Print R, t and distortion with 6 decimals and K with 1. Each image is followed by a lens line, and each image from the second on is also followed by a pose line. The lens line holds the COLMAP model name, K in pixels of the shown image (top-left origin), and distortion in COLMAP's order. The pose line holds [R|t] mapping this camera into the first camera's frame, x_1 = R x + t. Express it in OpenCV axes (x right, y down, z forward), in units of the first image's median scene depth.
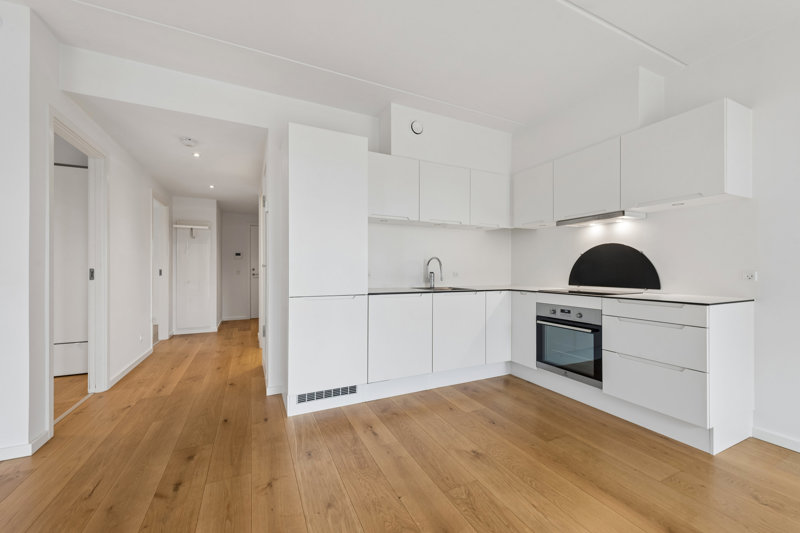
lens RADIAL K [[312.8, 0, 400.0], [0, 312.8, 266.5], [0, 0, 1]] dist [0.000792, -0.000341]
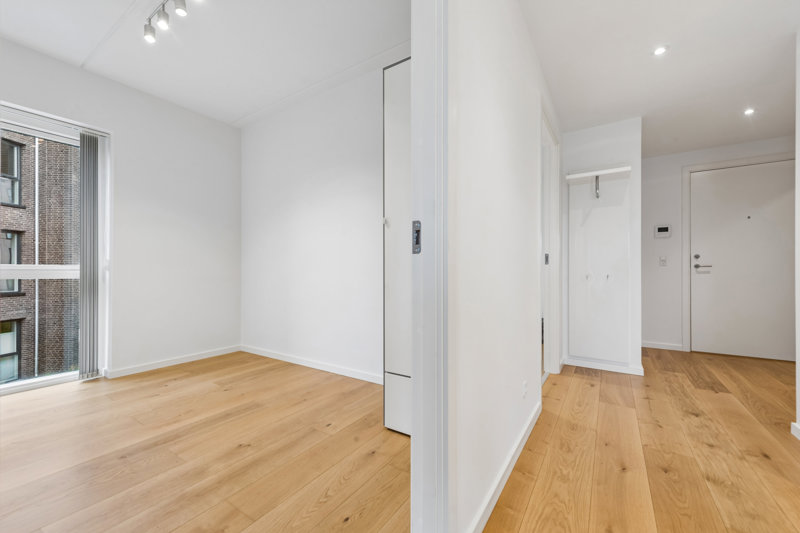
lens RADIAL K [[312.8, 0, 400.0], [0, 312.8, 266.5], [0, 0, 1]] dist [0.000792, -0.000341]
pose [[0.508153, -0.009750, -0.861212, -0.377035], [0.011654, 0.999922, -0.004444, 0.031151], [0.861188, -0.007778, 0.508227, 0.436493]]
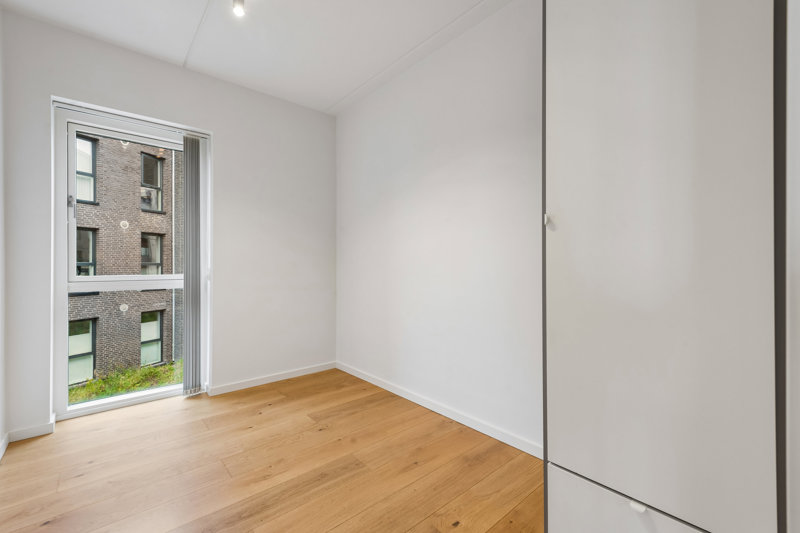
lens RADIAL K [[337.8, 0, 400.0], [0, 337.8, 266.5], [0, 0, 1]] dist [0.000163, 0.000029]
pose [[0.250434, 0.002871, -0.968129, -0.430588], [0.009005, 0.999945, 0.005295, 0.019775], [0.968092, -0.010044, 0.250395, 0.438565]]
